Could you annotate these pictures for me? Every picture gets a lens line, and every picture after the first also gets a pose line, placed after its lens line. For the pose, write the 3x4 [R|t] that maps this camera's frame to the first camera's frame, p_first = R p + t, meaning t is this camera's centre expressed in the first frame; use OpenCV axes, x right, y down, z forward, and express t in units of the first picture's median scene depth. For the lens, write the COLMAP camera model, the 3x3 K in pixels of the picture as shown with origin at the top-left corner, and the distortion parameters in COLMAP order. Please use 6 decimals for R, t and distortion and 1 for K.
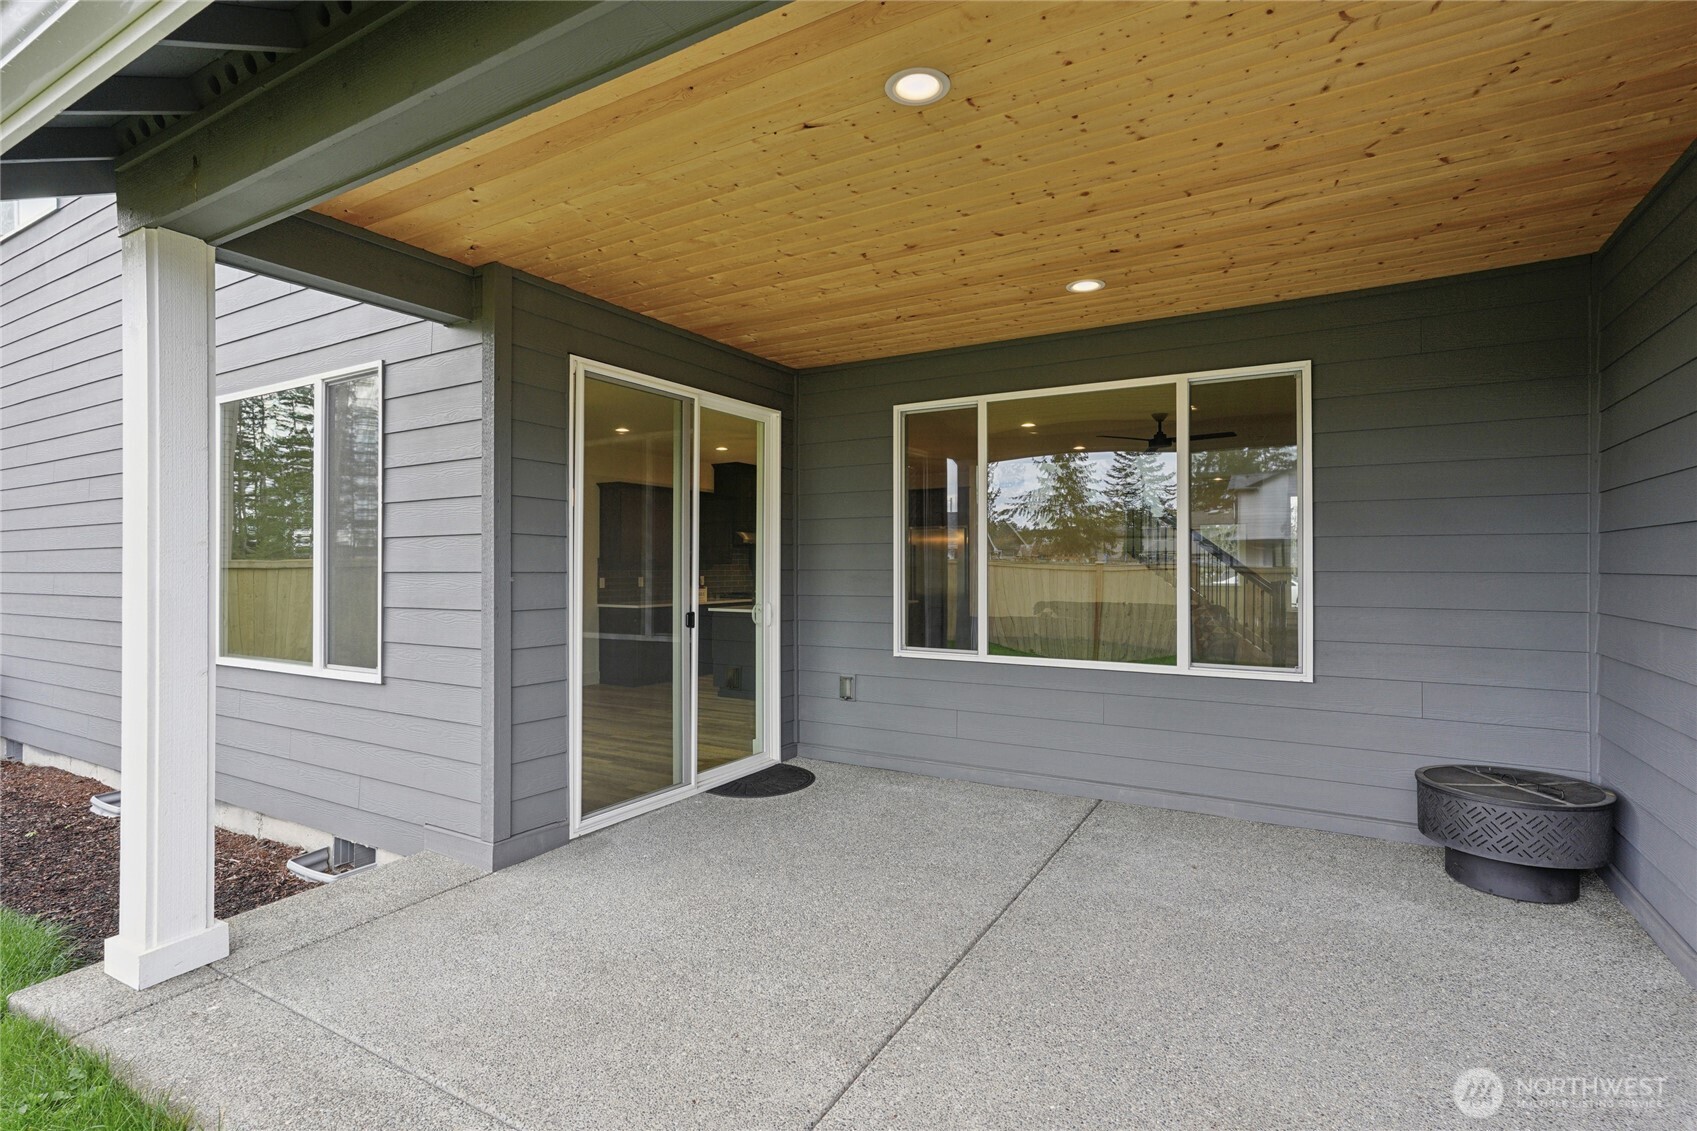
lens RADIAL K [[824.7, 0, 837.9], [0, 824.7, 557.2], [0, 0, 1]] dist [0.027521, 0.000120]
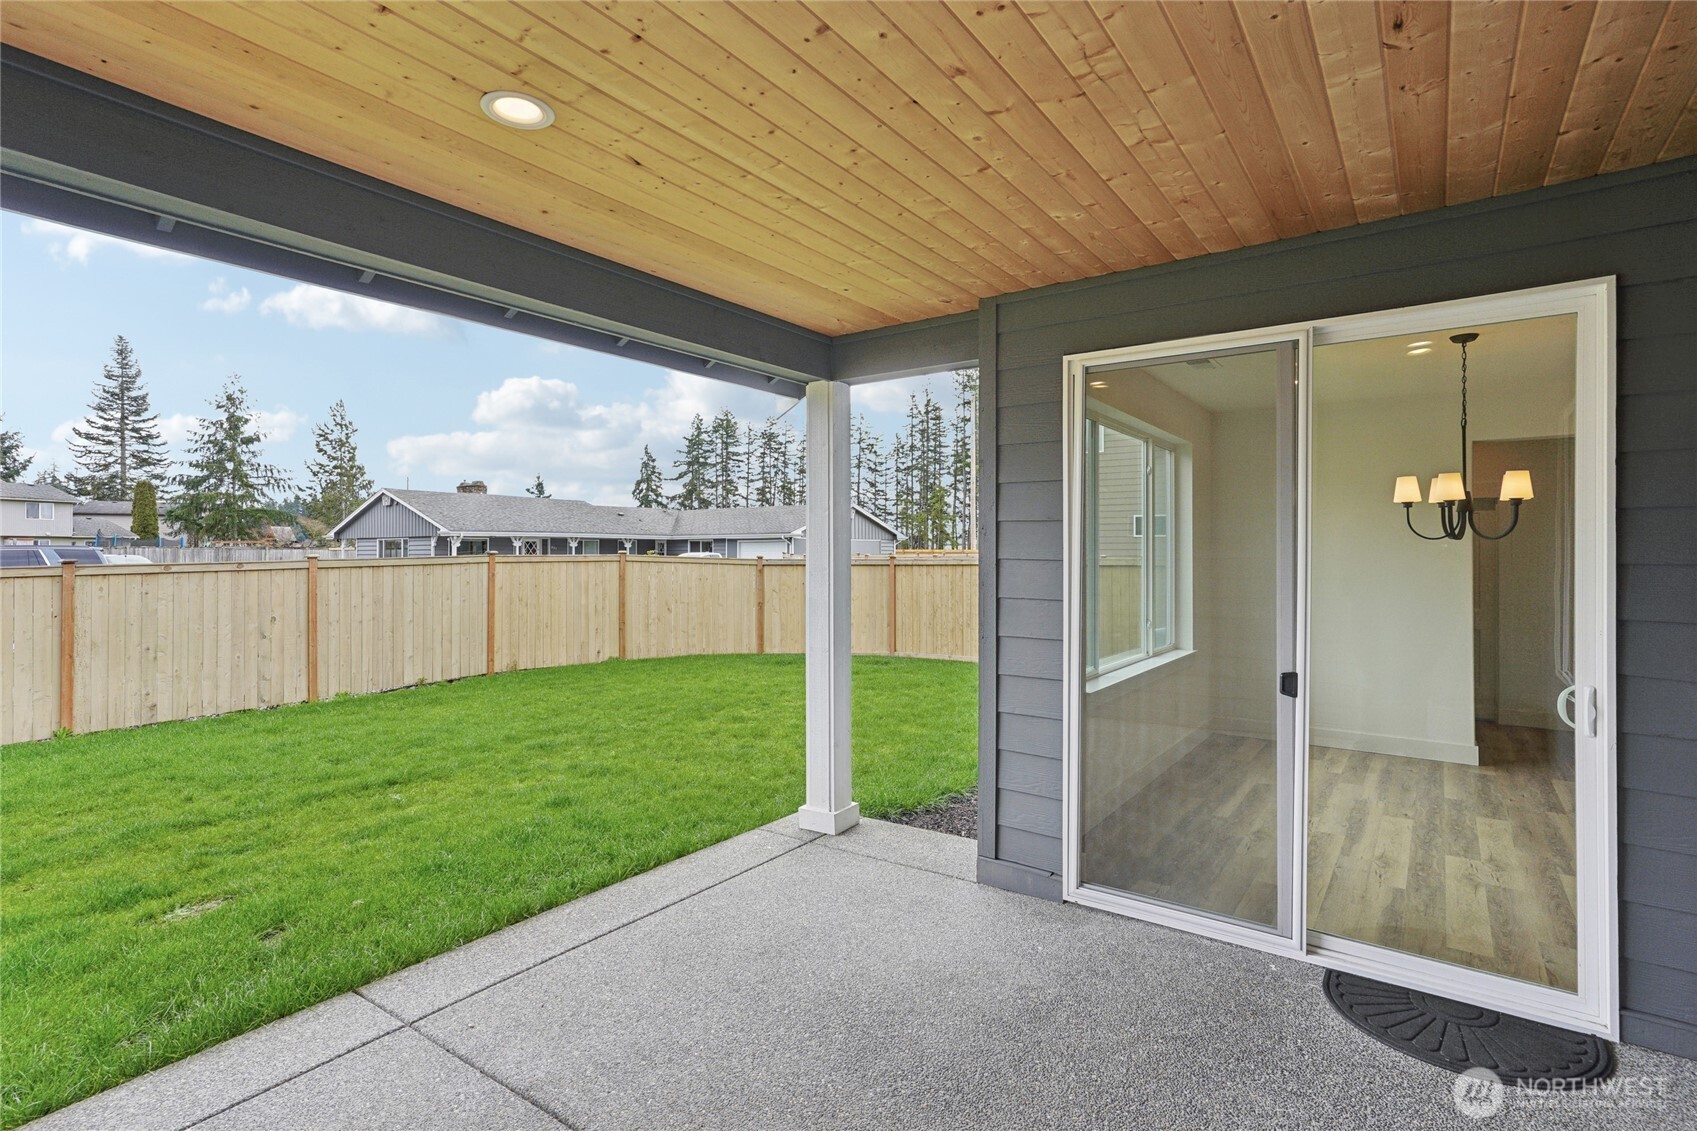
lens RADIAL K [[824.7, 0, 837.9], [0, 824.7, 557.2], [0, 0, 1]] dist [0.027521, 0.000120]
pose [[-0.072824, 0.004890, -0.997333, 0.538632], [0.006065, 0.999972, 0.004460, -0.031624], [0.997326, -0.005724, -0.072852, 0.756231]]
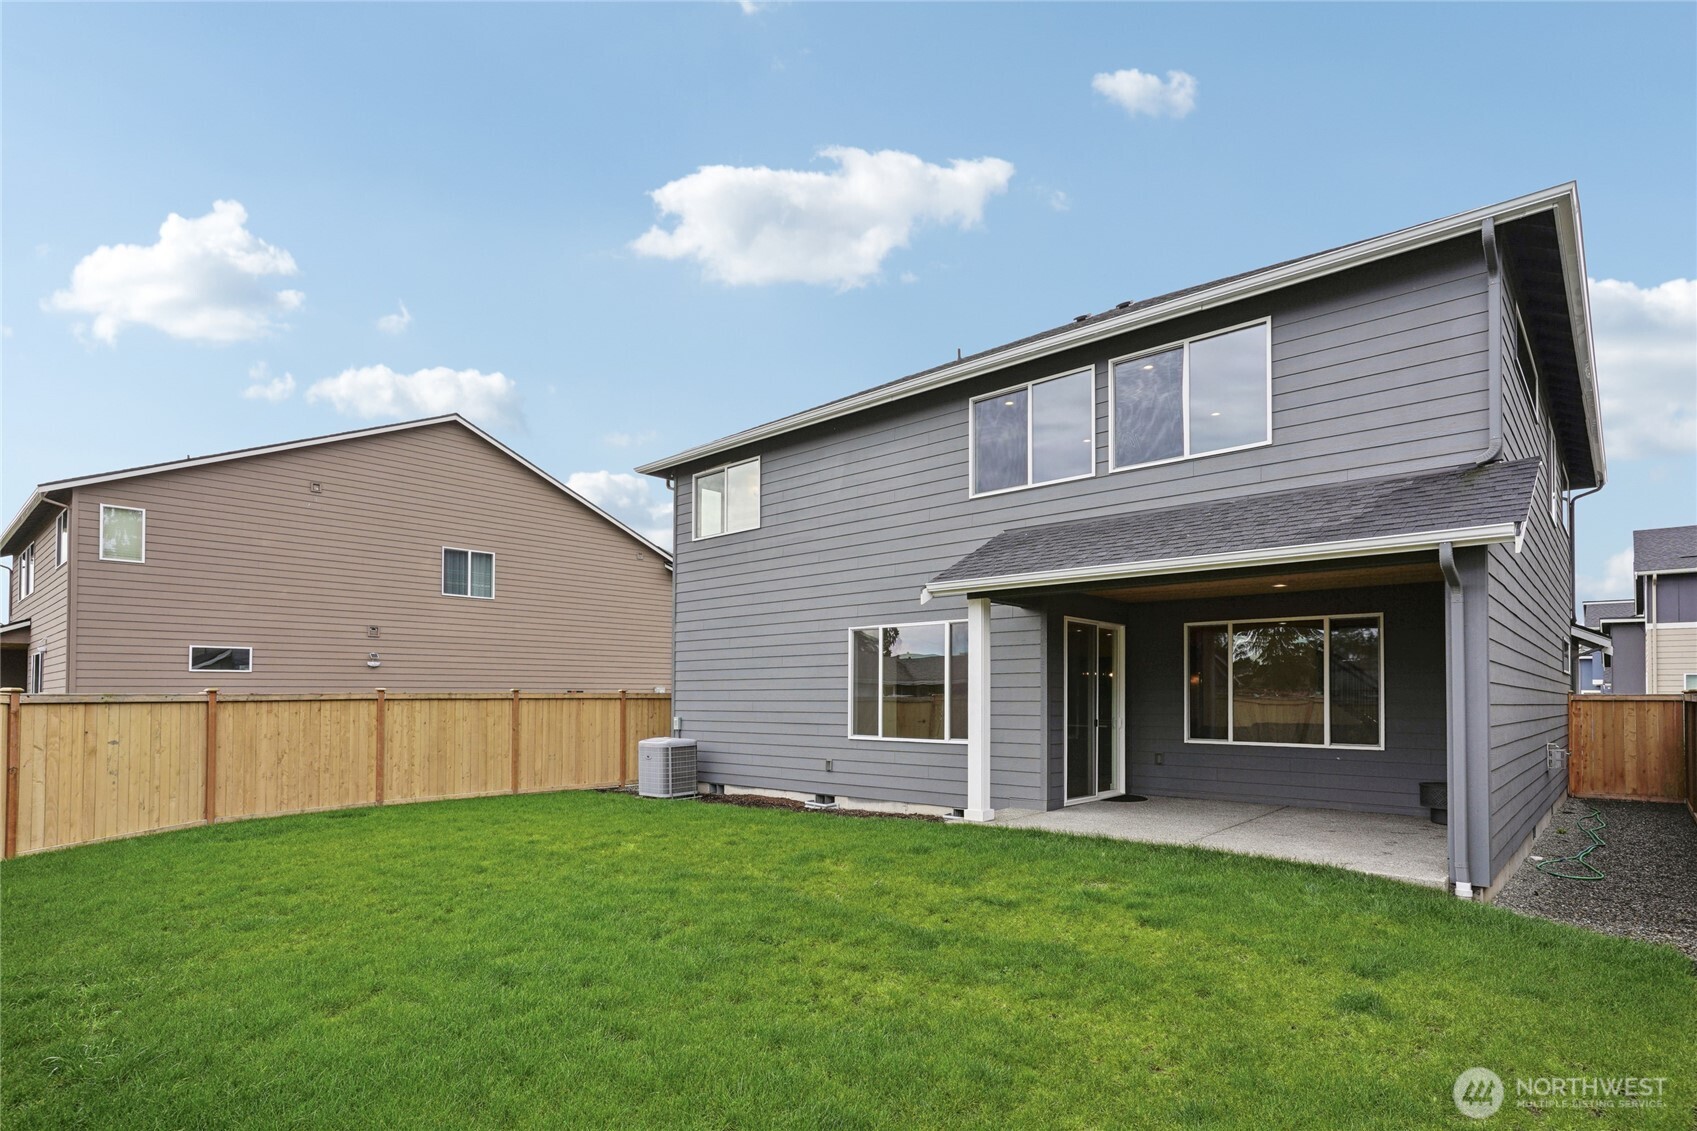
lens RADIAL K [[875.3, 0, 858.2], [0, 875.3, 682.2], [0, 0, 1]] dist [-0.036507, 0.061259]
pose [[0.984022, 0.003170, -0.178020, -0.428597], [-0.005103, 0.999933, -0.010398, -0.008042], [0.177975, 0.011141, 0.983972, -1.590787]]
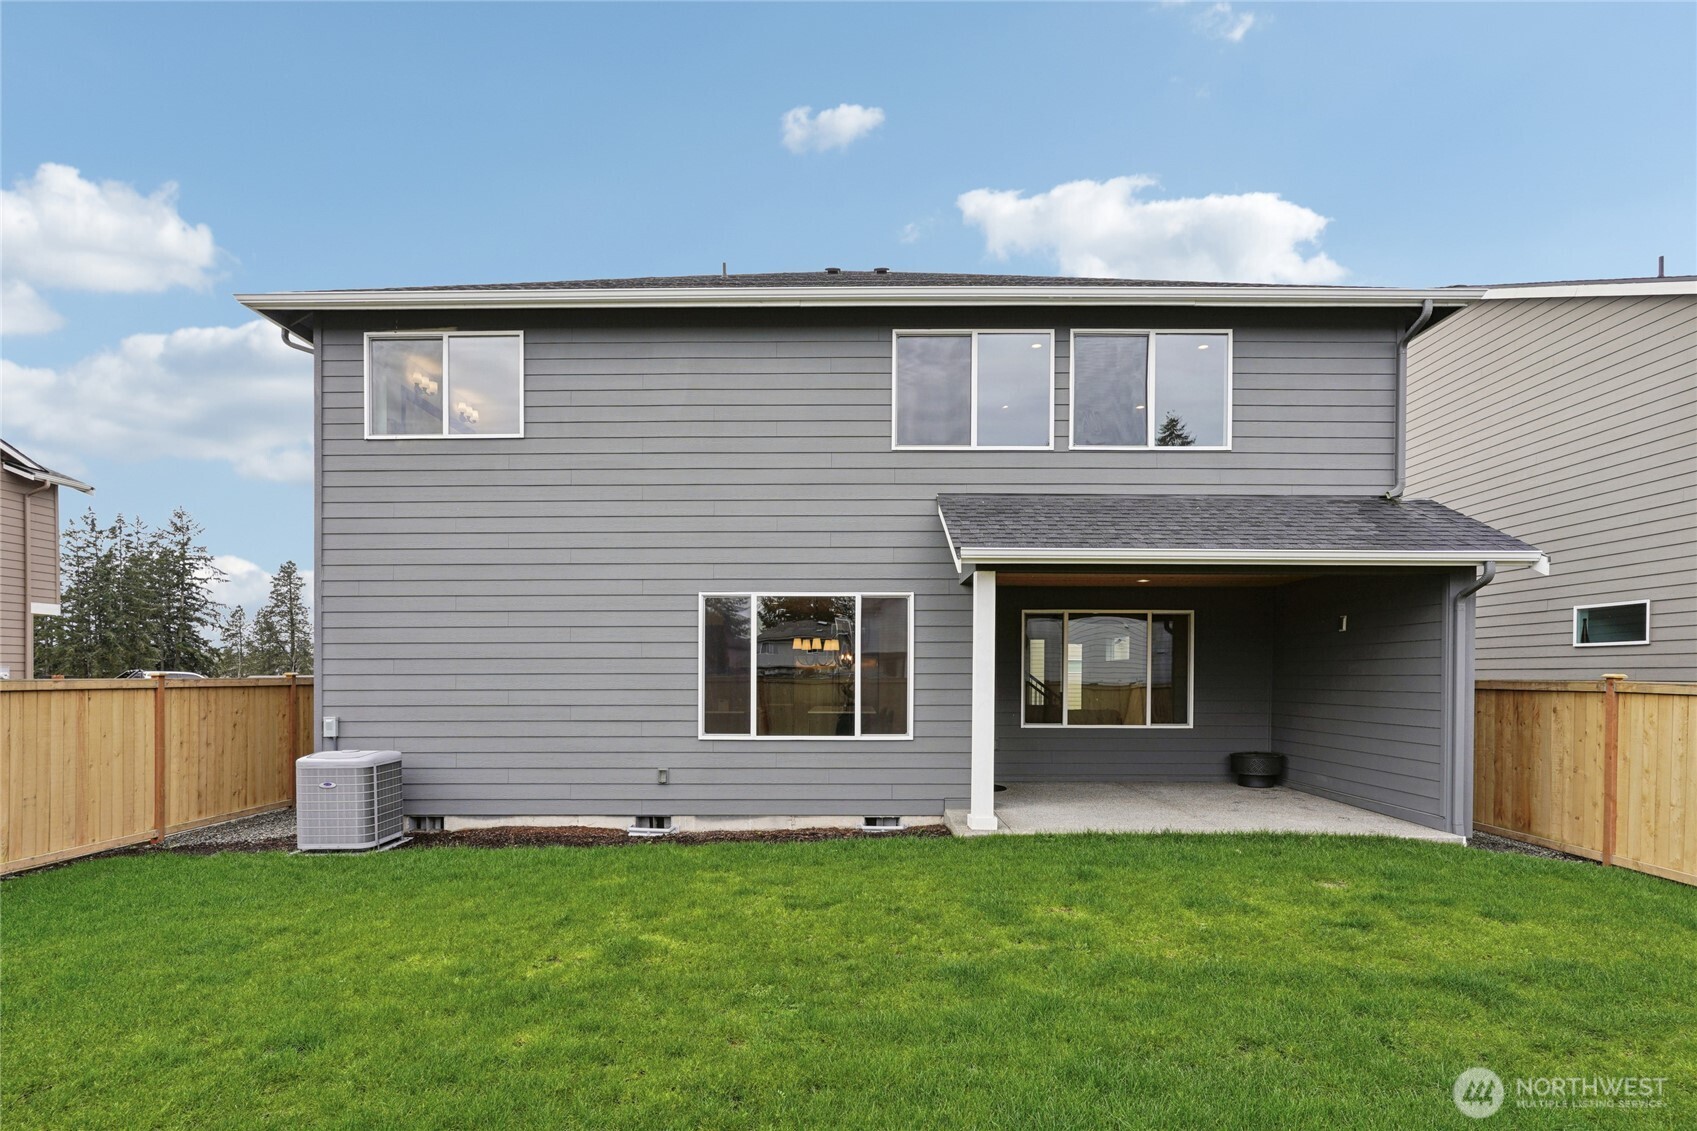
lens RADIAL K [[875.3, 0, 858.2], [0, 875.3, 682.2], [0, 0, 1]] dist [-0.036507, 0.061259]
pose [[0.856577, 0.000902, 0.516019, -1.751270], [-0.008308, 0.999893, 0.012043, -0.024539], [-0.515952, -0.014603, 0.856493, -0.833764]]
